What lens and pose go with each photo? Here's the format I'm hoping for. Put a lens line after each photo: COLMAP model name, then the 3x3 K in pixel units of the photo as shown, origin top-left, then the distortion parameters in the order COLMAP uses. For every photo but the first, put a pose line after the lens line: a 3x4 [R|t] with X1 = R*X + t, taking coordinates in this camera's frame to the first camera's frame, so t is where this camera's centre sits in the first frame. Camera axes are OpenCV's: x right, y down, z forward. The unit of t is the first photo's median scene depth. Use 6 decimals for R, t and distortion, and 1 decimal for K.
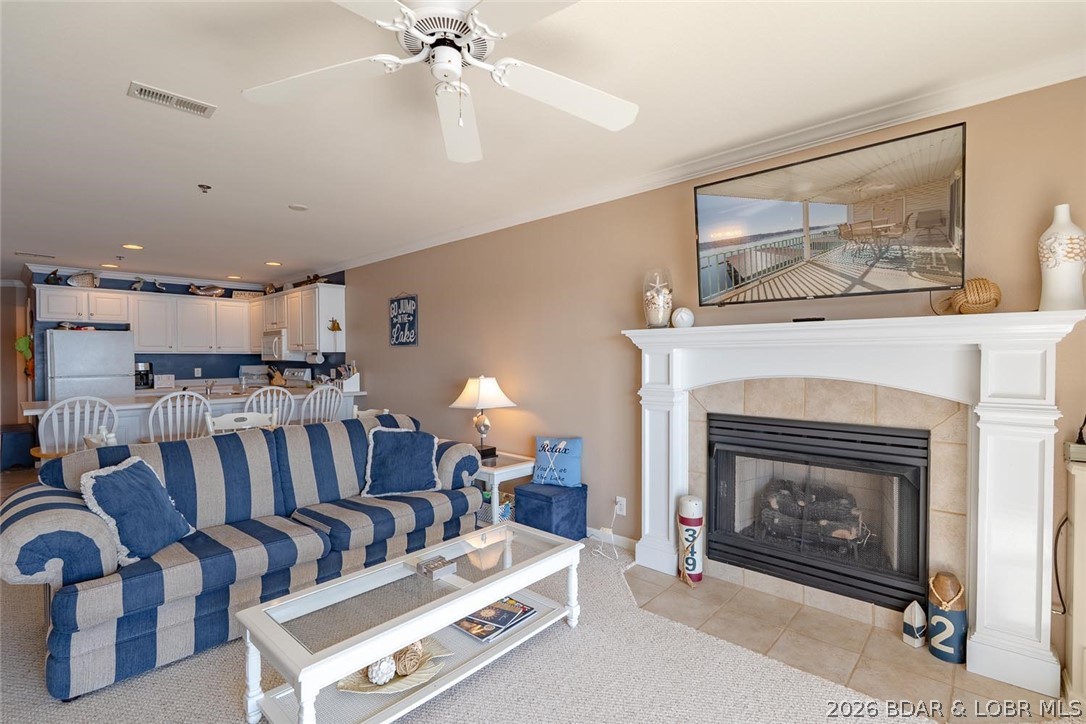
lens RADIAL K [[496.7, 0, 539.4], [0, 496.7, 362.8], [0, 0, 1]] dist [-0.003409, 0.000381]
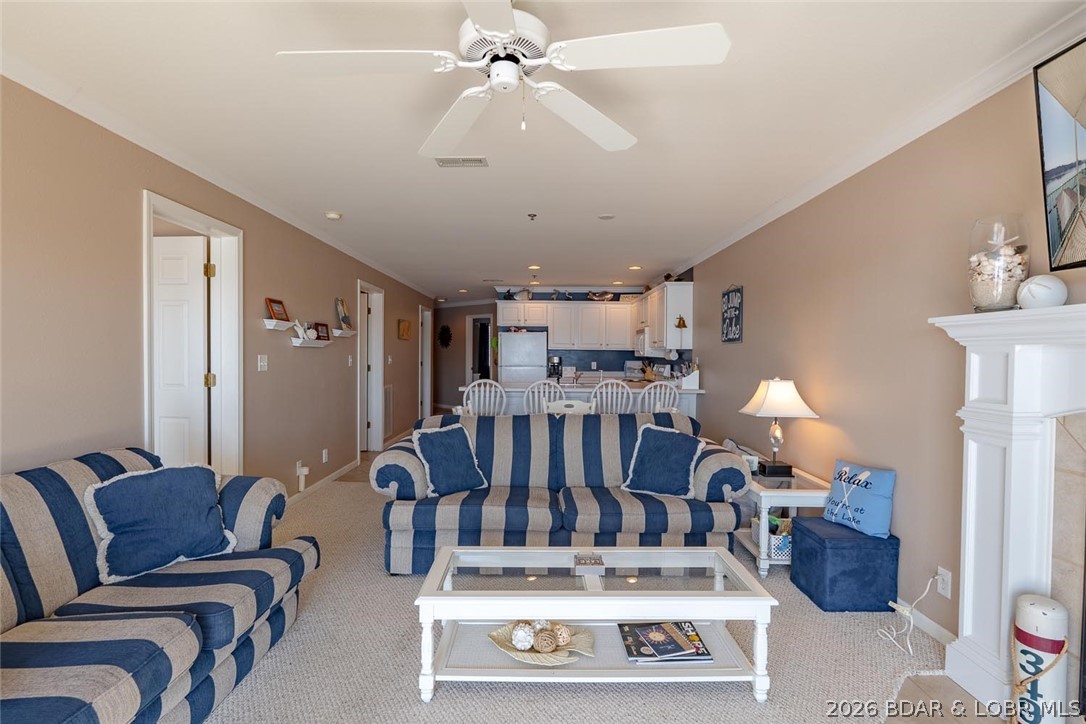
lens RADIAL K [[518.8, 0, 544.1], [0, 518.8, 363.0], [0, 0, 1]] dist [0.000177, 0.000747]
pose [[0.683121, 0.023088, -0.729940, 0.286969], [-0.018893, 0.999724, 0.013939, -0.004056], [0.730060, 0.004268, 0.683369, 0.128601]]
